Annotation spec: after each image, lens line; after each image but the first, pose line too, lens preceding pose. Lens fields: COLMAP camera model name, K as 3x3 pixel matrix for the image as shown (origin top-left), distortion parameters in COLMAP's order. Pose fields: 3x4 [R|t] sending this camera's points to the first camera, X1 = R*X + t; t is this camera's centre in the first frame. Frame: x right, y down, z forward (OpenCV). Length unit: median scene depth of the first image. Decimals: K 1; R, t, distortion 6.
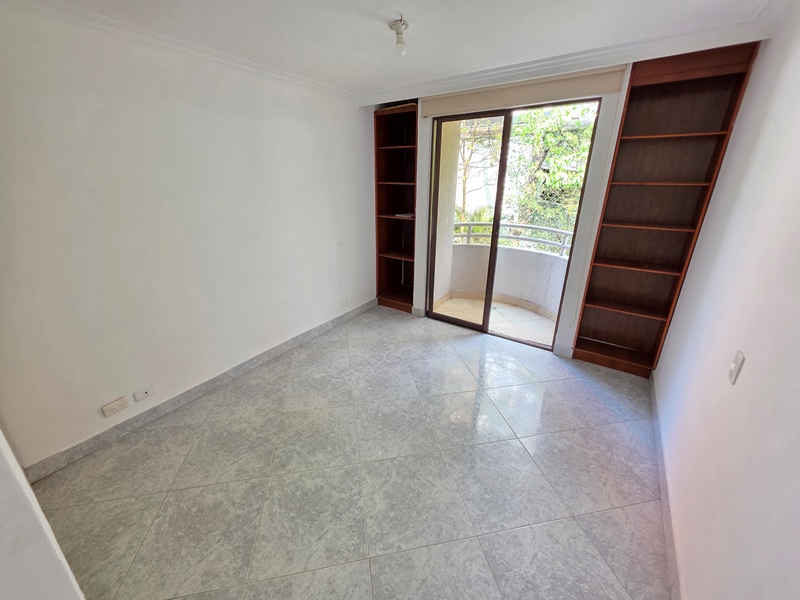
lens RADIAL K [[322.3, 0, 393.8], [0, 322.3, 289.7], [0, 0, 1]] dist [0.005362, 0.000097]
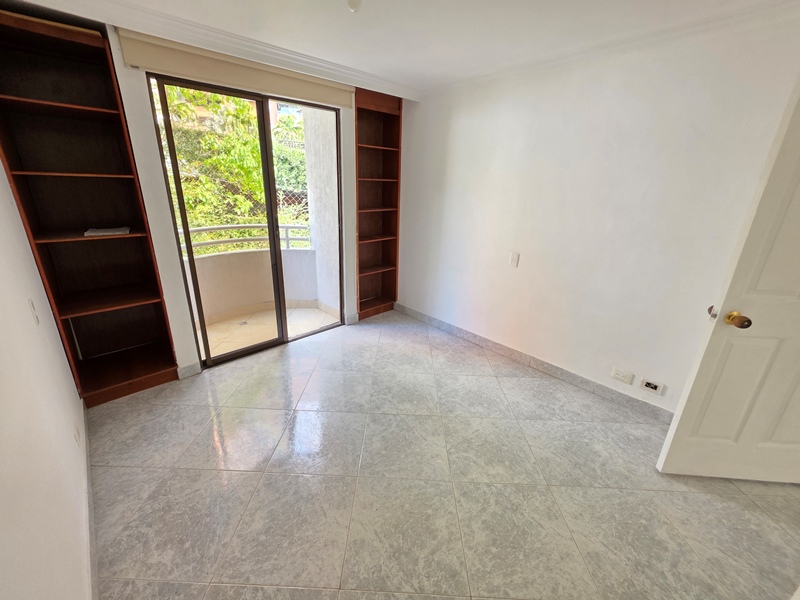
lens RADIAL K [[322.3, 0, 393.8], [0, 322.3, 289.7], [0, 0, 1]] dist [0.005362, 0.000097]
pose [[0.208791, -0.303256, 0.929754, -0.628372], [0.304741, 0.923547, 0.232796, -0.172014], [-0.929268, 0.234728, 0.285243, 0.583527]]
